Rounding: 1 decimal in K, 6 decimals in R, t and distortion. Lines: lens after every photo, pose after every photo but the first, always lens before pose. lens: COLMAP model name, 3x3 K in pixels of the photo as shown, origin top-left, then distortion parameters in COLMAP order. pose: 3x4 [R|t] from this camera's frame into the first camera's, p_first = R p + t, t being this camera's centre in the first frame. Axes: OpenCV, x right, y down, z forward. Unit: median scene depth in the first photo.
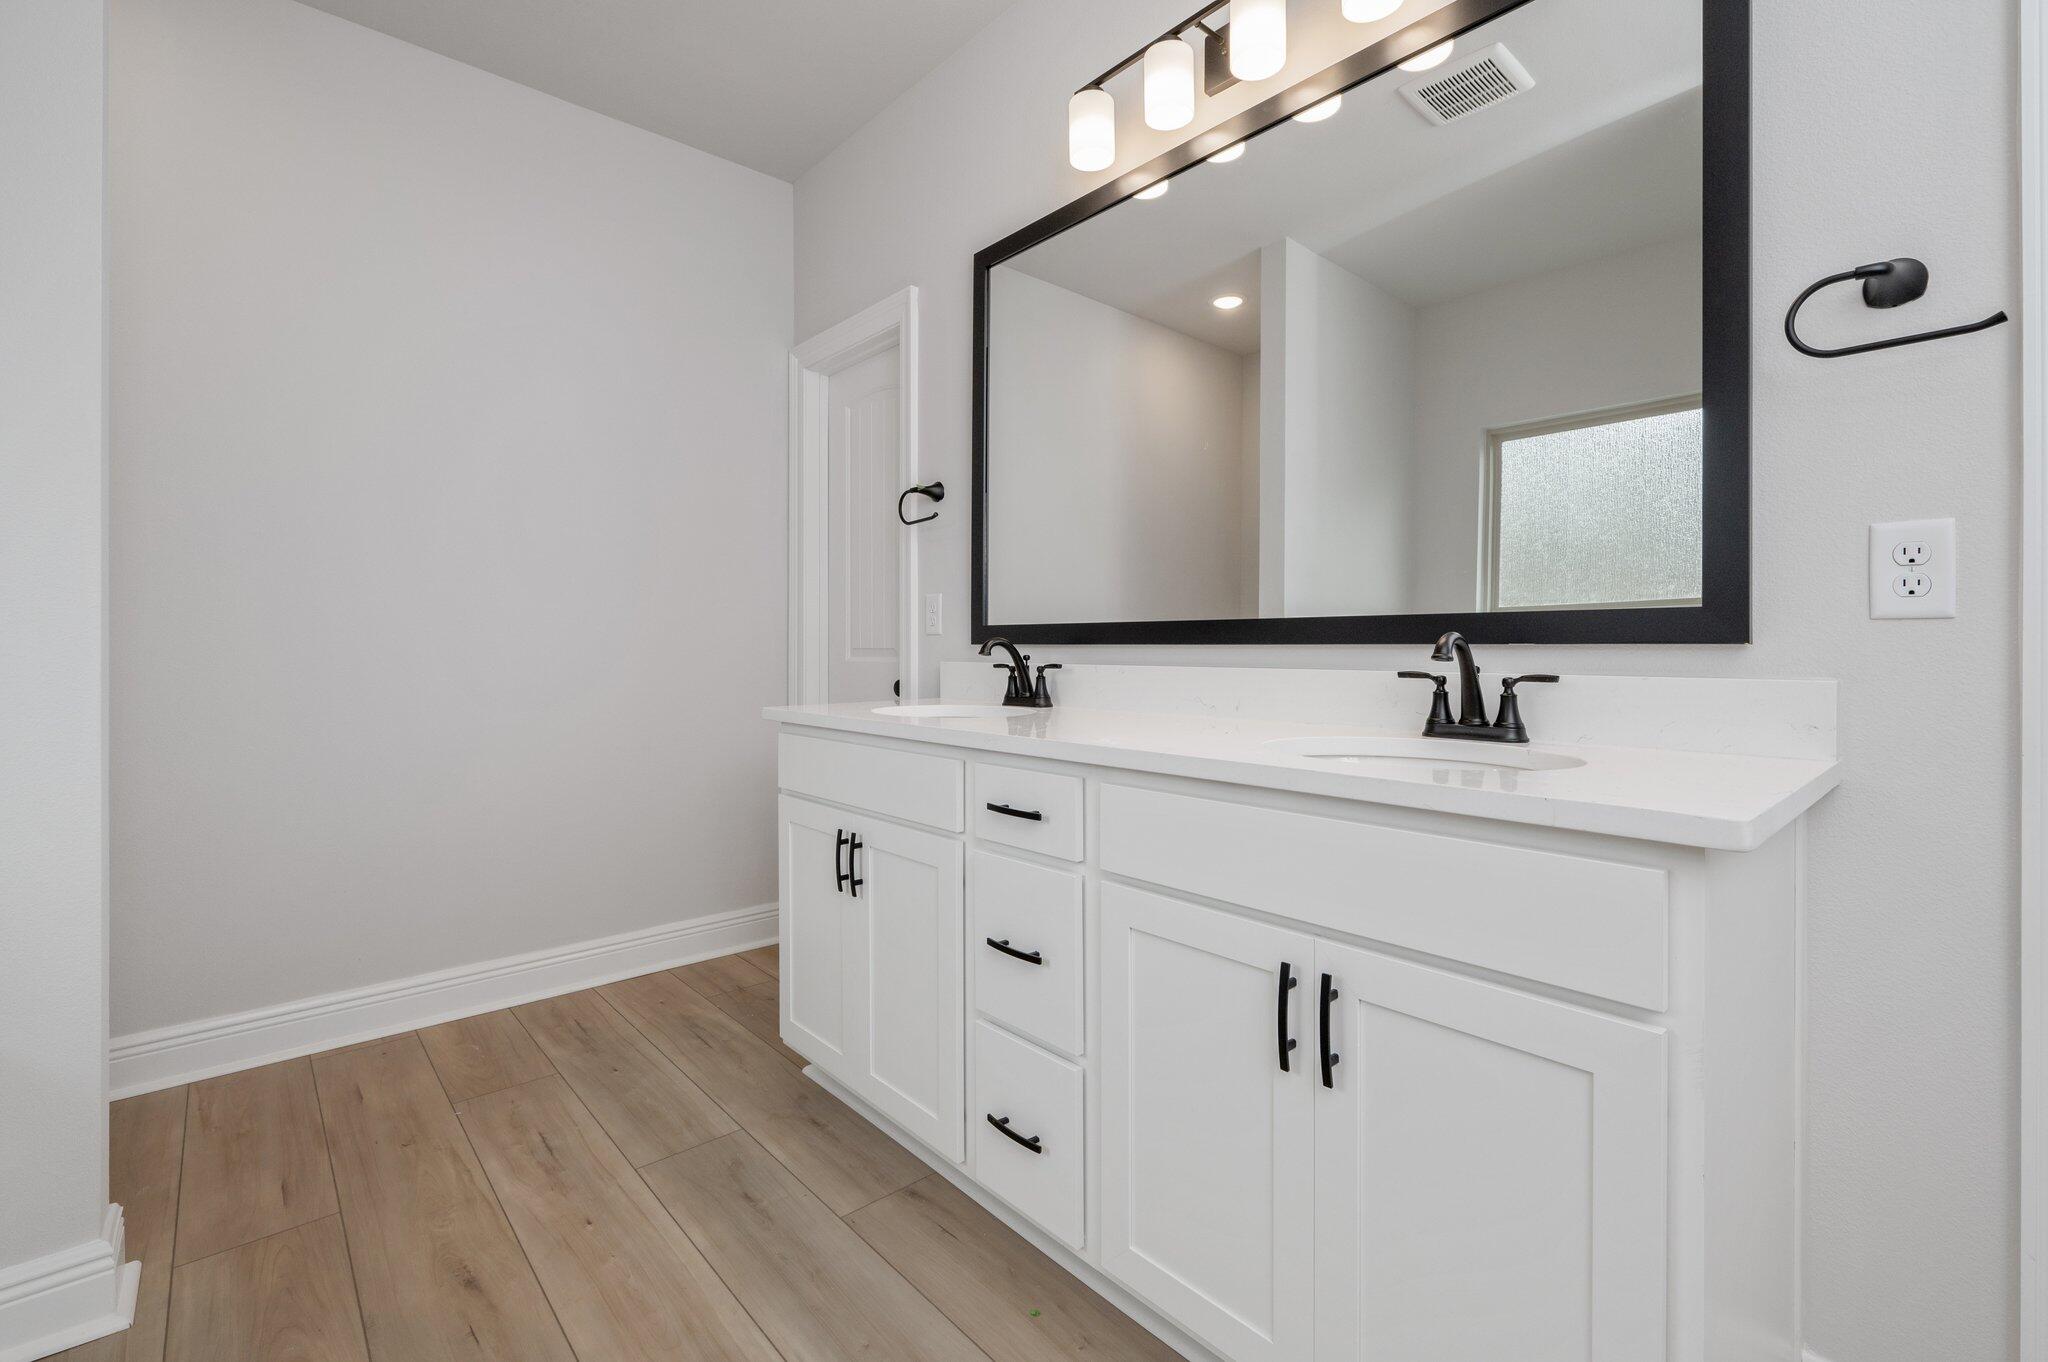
lens RADIAL K [[873.5, 0, 1009.7], [0, 873.5, 644.7], [0, 0, 1]] dist [-0.001136, 0.000524]
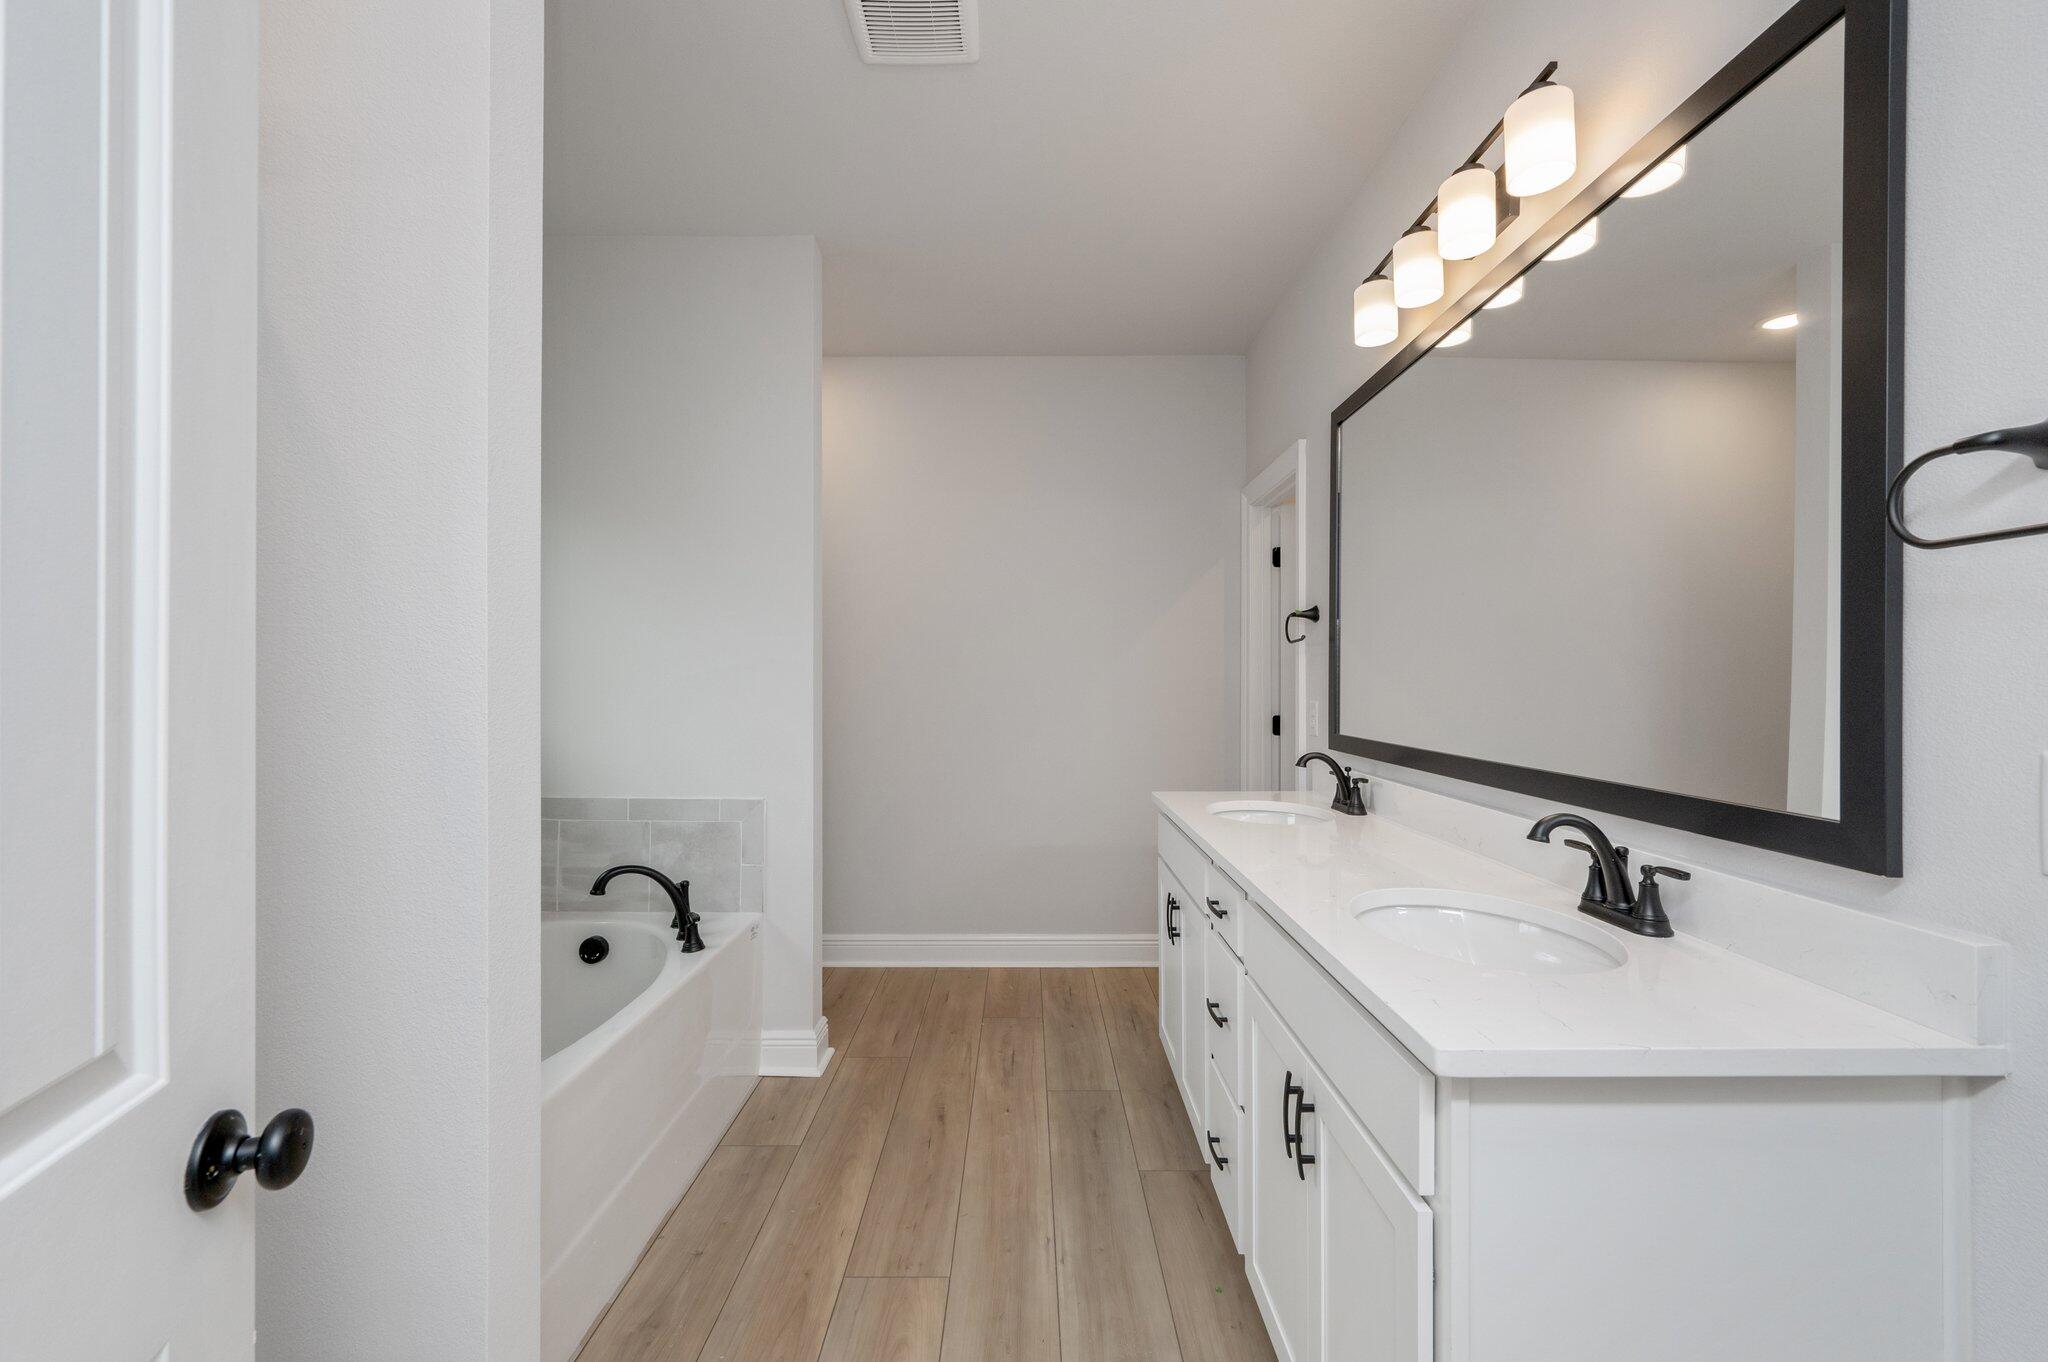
lens RADIAL K [[811.2, 0, 1064.2], [0, 811.2, 681.0], [0, 0, 1]] dist [0.001031, 0.000227]
pose [[0.763954, 0.007703, -0.645225, 0.493546], [-0.003372, 0.999963, 0.007945, -0.127508], [0.645262, -0.003894, 0.763951, -0.066425]]
